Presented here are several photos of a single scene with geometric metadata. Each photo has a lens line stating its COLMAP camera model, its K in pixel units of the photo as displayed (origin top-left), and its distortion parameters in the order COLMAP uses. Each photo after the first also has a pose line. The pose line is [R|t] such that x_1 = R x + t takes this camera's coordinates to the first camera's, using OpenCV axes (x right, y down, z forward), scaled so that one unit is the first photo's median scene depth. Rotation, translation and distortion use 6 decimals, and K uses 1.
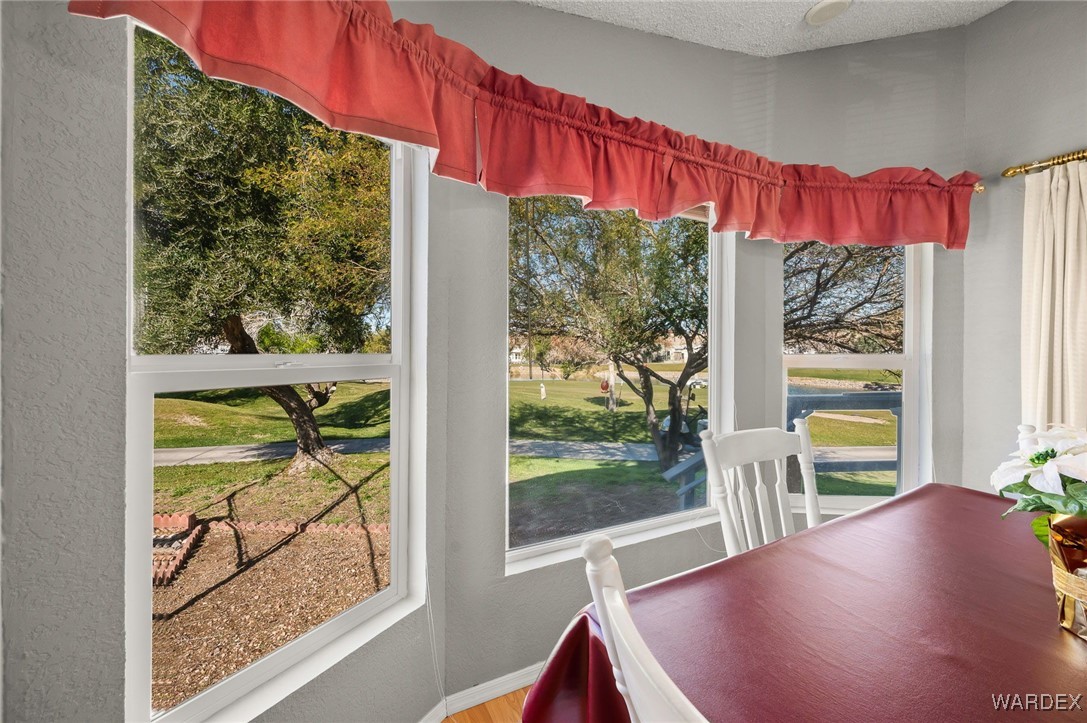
lens RADIAL K [[429.8, 0, 548.1], [0, 429.8, 354.4], [0, 0, 1]] dist [0.000937, -0.000011]
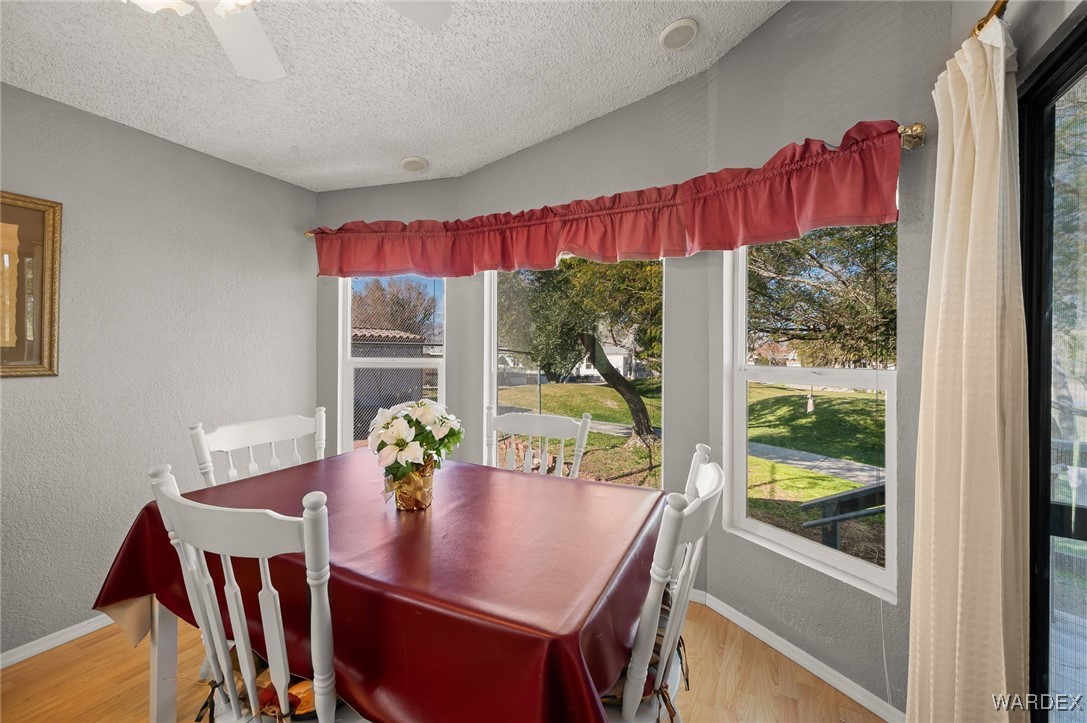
lens RADIAL K [[429.8, 0, 548.1], [0, 429.8, 354.4], [0, 0, 1]] dist [0.000937, -0.000011]
pose [[0.581941, 0.009124, -0.813180, 1.217737], [-0.017974, 0.999837, -0.001644, -0.019284], [0.813032, 0.015572, 0.582010, 0.131892]]
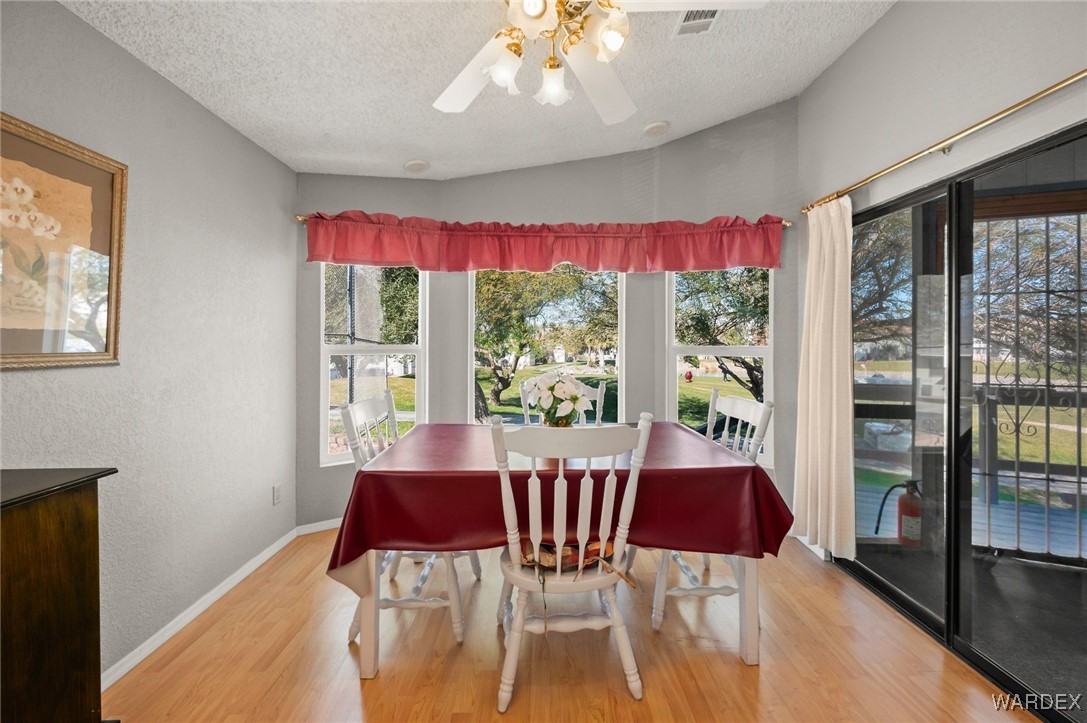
lens RADIAL K [[429.8, 0, 548.1], [0, 429.8, 354.4], [0, 0, 1]] dist [0.000937, -0.000011]
pose [[0.899725, 0.007307, -0.436396, 0.916015], [-0.001831, 0.999914, 0.012966, 0.011834], [0.436453, -0.010867, 0.899661, -0.559459]]
